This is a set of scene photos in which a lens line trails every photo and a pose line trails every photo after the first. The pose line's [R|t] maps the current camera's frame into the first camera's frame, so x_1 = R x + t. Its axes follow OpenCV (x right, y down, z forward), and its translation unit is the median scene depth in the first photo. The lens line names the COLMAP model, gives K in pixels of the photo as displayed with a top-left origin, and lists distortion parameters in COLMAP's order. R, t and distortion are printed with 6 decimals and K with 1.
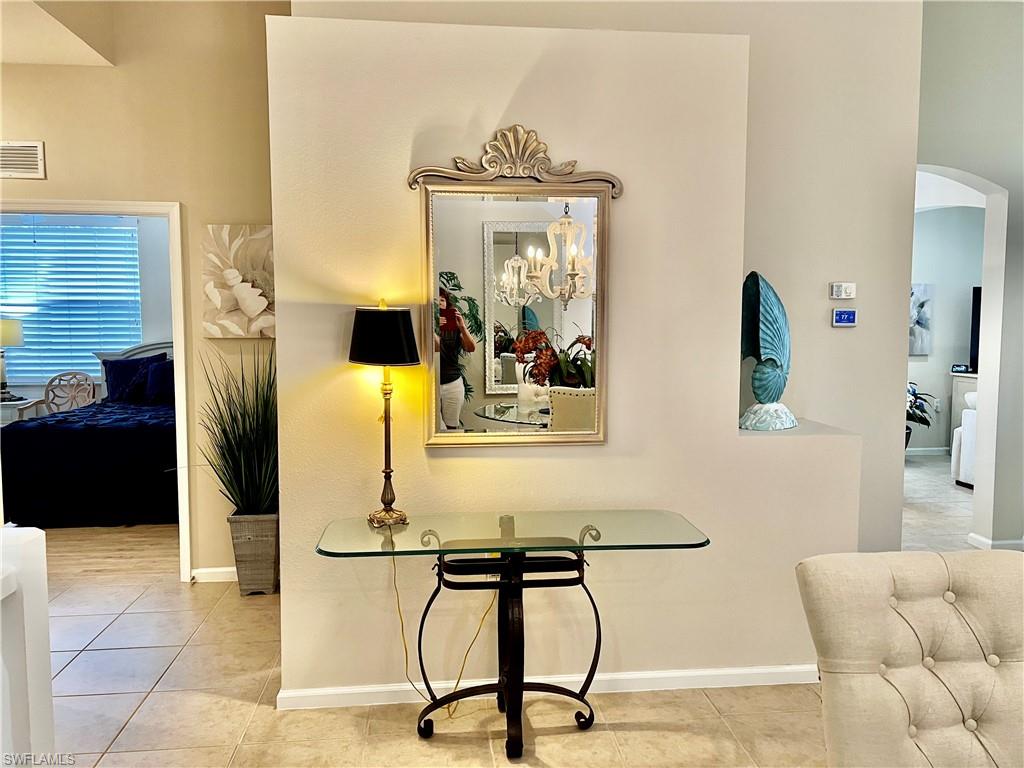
lens RADIAL K [[773.9, 0, 515.6], [0, 773.9, 384.2], [0, 0, 1]] dist [0.023741, -0.001436]
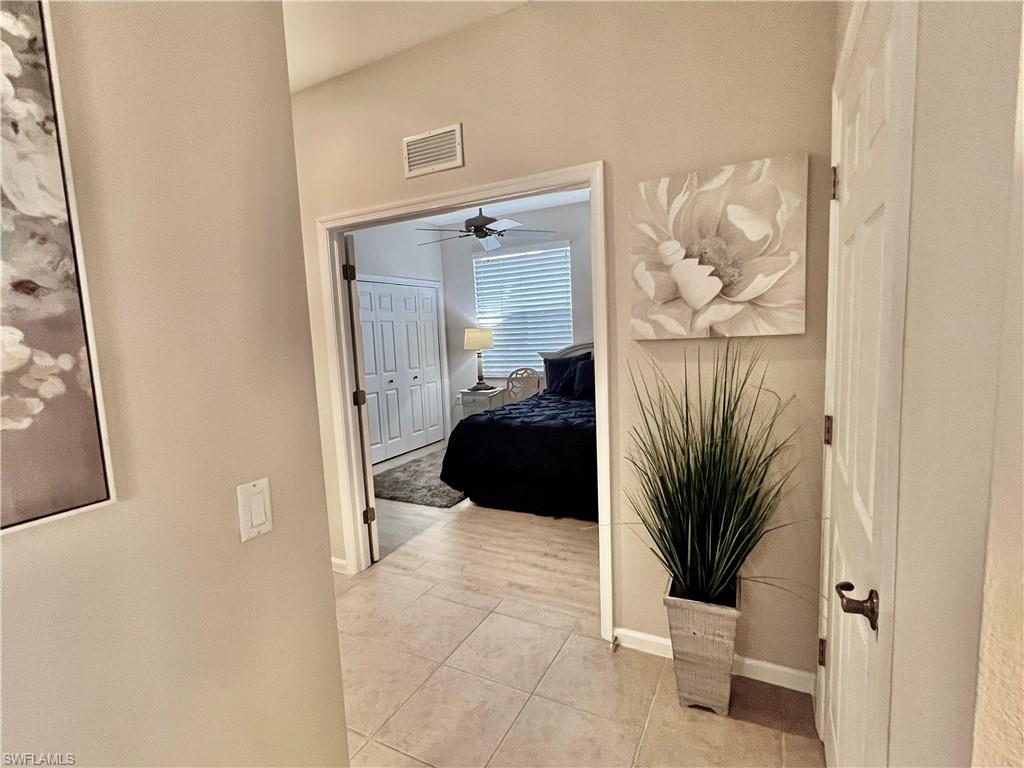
lens RADIAL K [[491.1, 0, 515.6], [0, 491.1, 388.4], [0, 0, 1]] dist [-0.004968, -0.000309]
pose [[0.836249, 0.024092, -0.547820, -0.232652], [0.002996, 0.998819, 0.048499, -0.036053], [0.548341, -0.042199, 0.835189, 0.537488]]
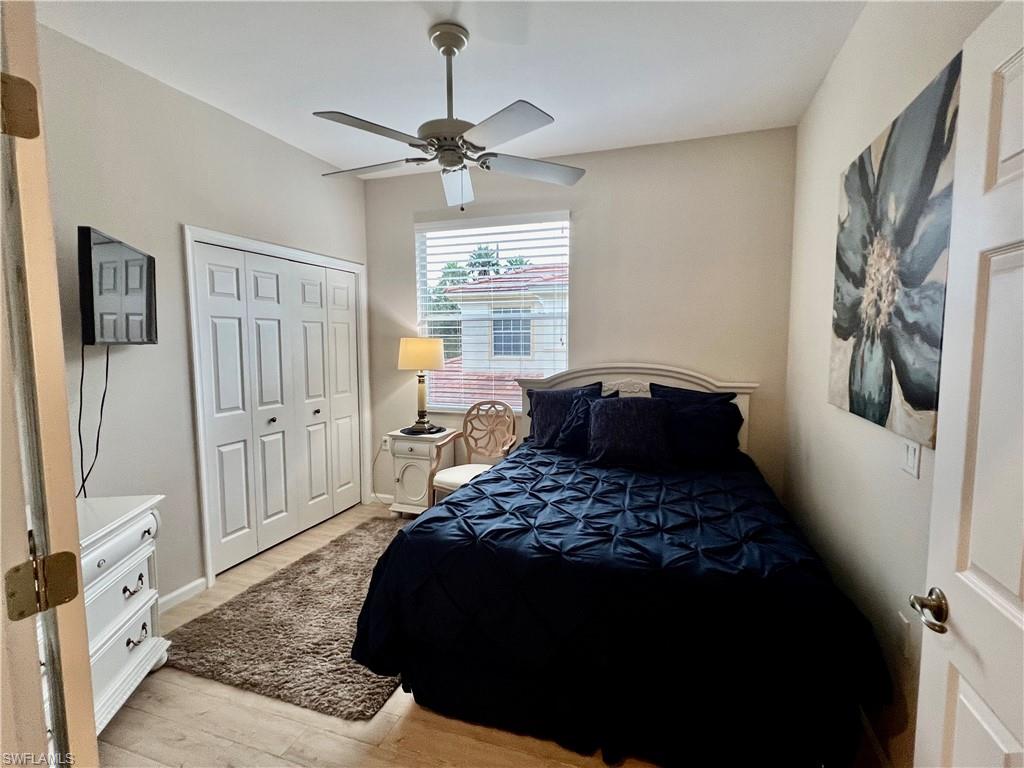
lens RADIAL K [[491.1, 0, 518.1], [0, 491.1, 381.1], [0, 0, 1]] dist [-0.004968, -0.000309]
pose [[0.914325, 0.030401, -0.403838, -0.561451], [-0.028153, 0.999537, 0.011506, -0.075528], [0.404001, 0.000849, 0.914758, 0.898926]]
